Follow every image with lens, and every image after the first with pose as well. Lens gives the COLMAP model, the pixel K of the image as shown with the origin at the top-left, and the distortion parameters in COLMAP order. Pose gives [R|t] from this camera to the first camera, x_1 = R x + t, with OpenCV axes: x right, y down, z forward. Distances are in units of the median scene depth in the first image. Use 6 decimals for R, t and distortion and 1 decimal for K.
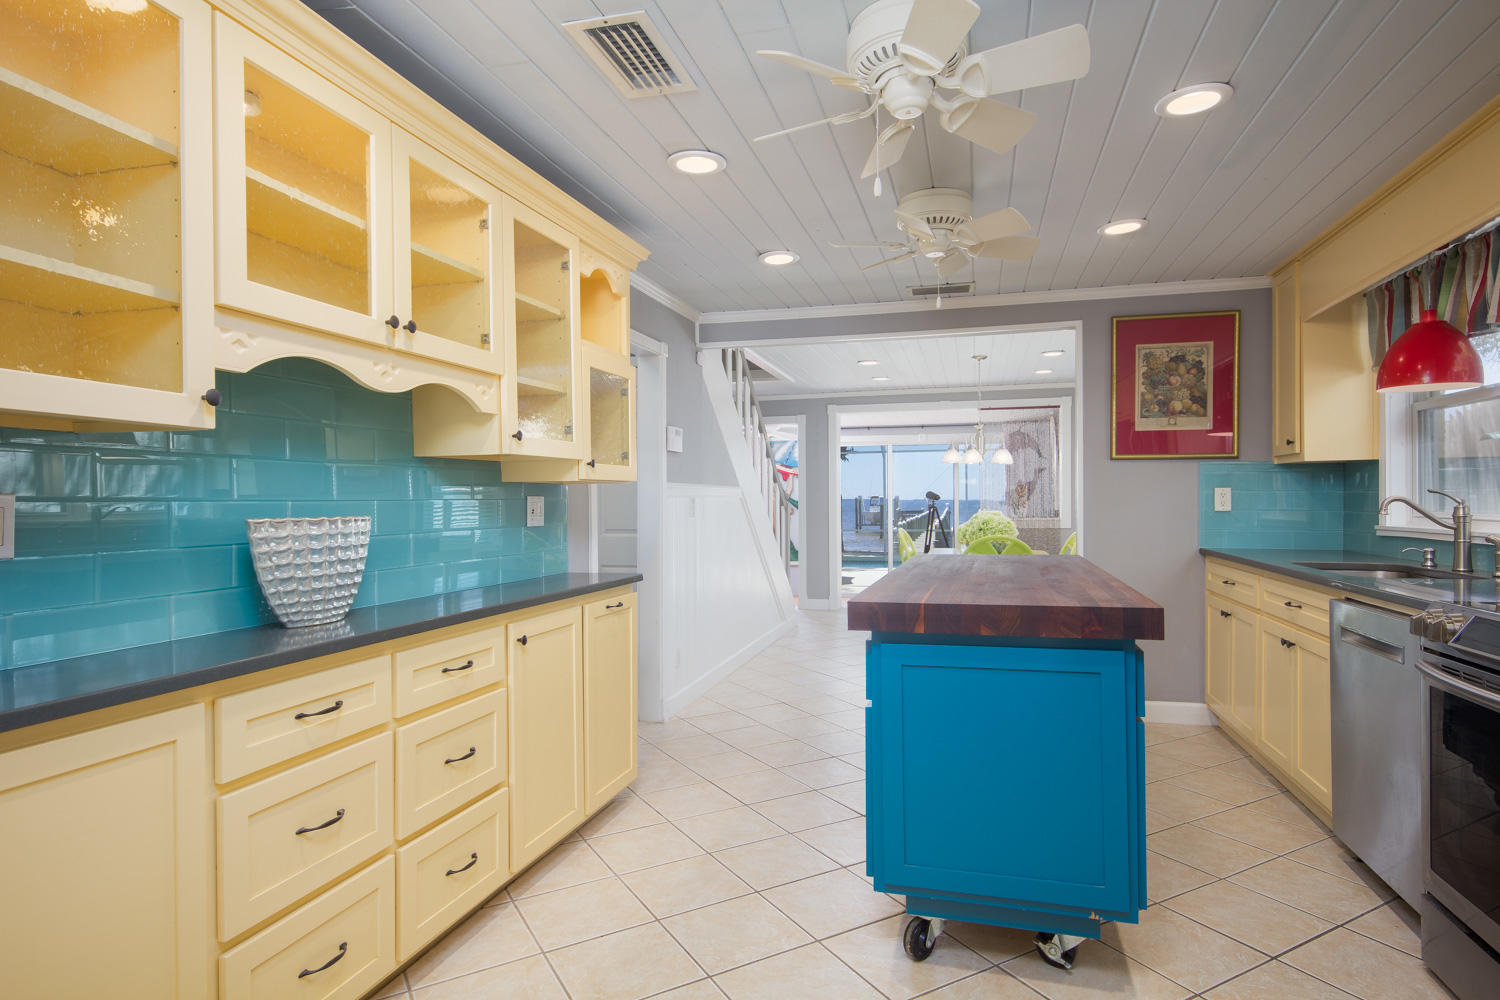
lens RADIAL K [[852.8, 0, 752.0], [0, 852.8, 501.3], [0, 0, 1]] dist [0.018567, -0.003096]
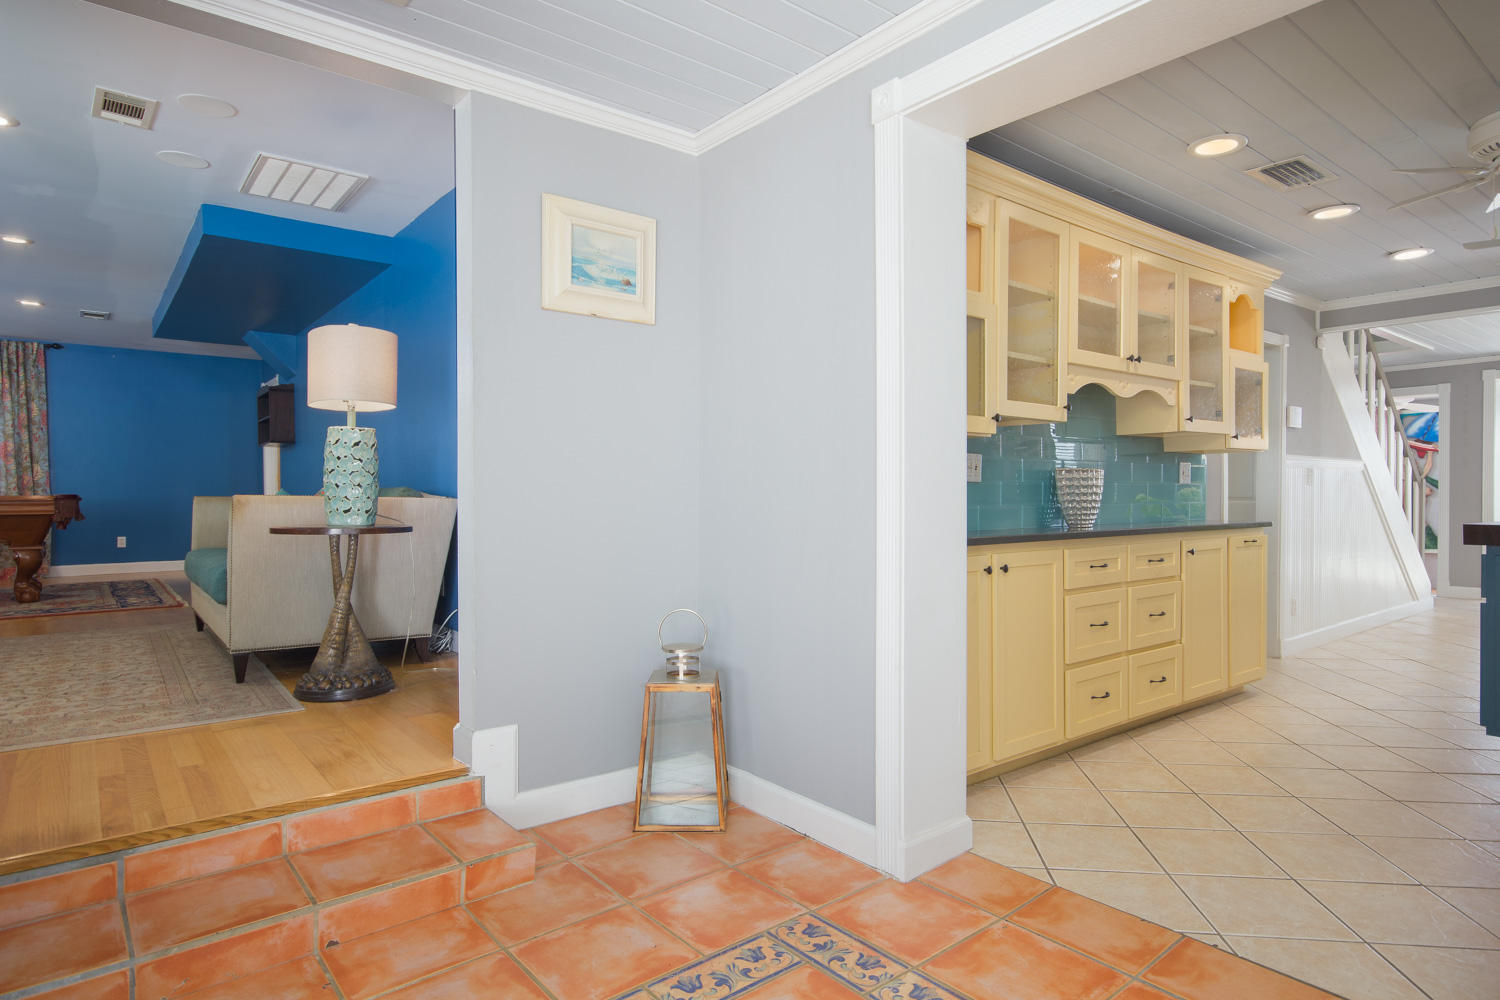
lens RADIAL K [[852.8, 0, 760.8], [0, 852.8, 509.2], [0, 0, 1]] dist [0.018567, -0.003096]
pose [[0.814721, 0.012069, -0.579727, -0.005763], [0.000881, 0.999756, 0.022051, 0.042210], [0.579852, -0.018476, 0.814512, -0.581512]]
